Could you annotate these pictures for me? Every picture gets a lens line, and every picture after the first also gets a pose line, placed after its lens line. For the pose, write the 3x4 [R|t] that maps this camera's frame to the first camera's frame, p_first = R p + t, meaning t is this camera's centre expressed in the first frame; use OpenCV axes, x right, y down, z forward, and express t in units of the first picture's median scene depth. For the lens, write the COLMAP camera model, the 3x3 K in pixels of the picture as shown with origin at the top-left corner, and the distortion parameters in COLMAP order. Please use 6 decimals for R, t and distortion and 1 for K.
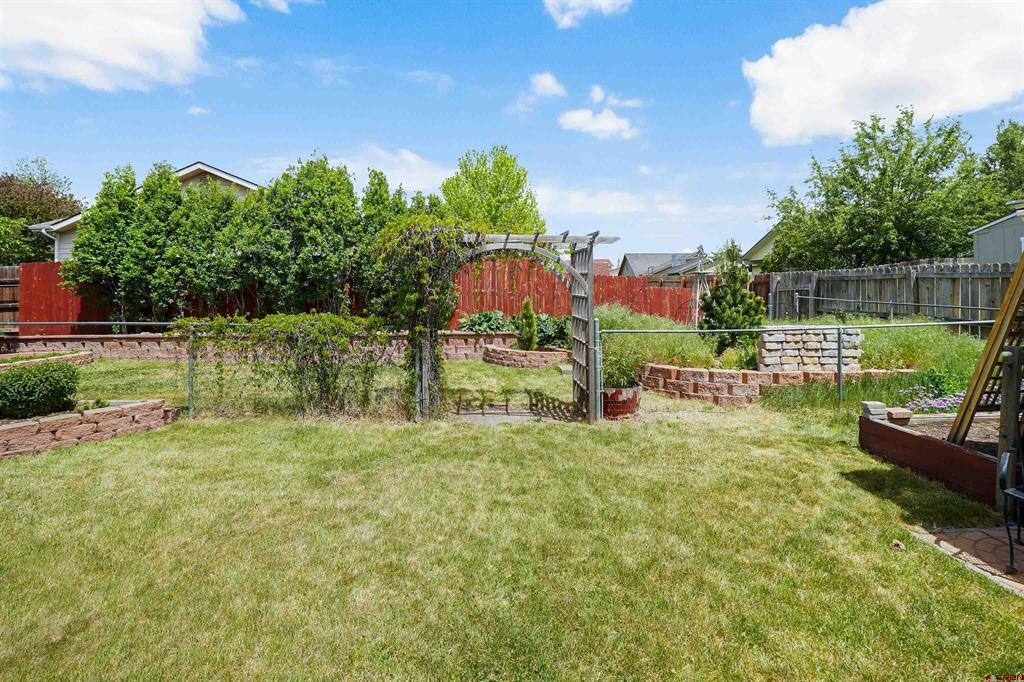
lens RADIAL K [[451.2, 0, 505.2], [0, 451.2, 298.5], [0, 0, 1]] dist [-0.010967, 0.001501]
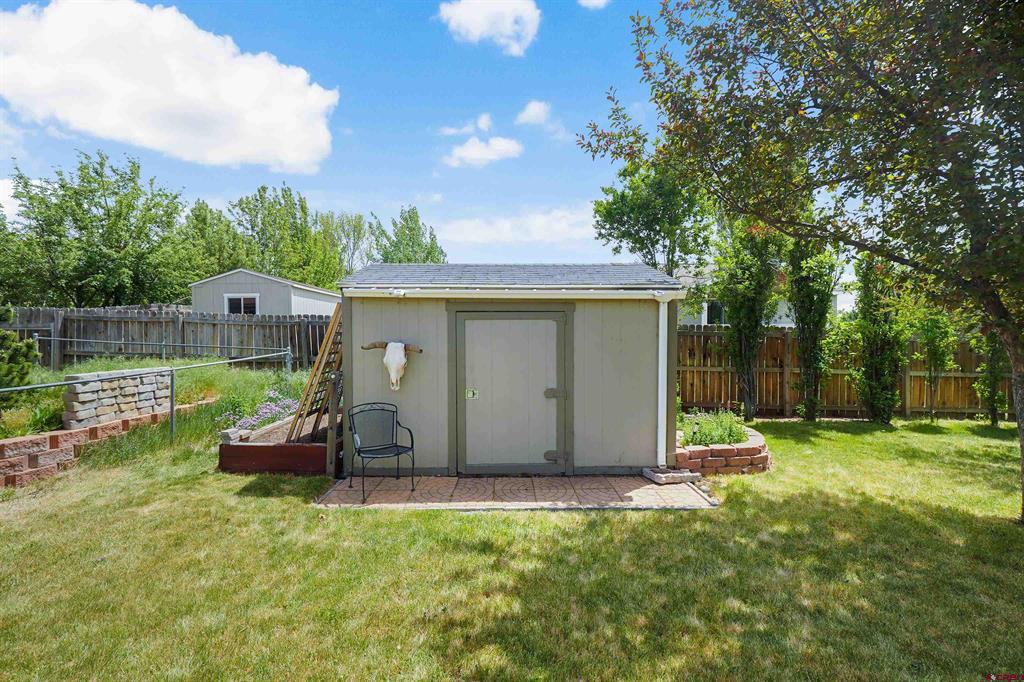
lens RADIAL K [[451.2, 0, 503.4], [0, 451.2, 340.6], [0, 0, 1]] dist [-0.010967, 0.001501]
pose [[-0.004159, -0.007846, 0.999961, -0.268016], [-0.000173, 0.999969, 0.007845, -0.009139], [-0.999991, -0.000140, -0.004160, 0.211392]]
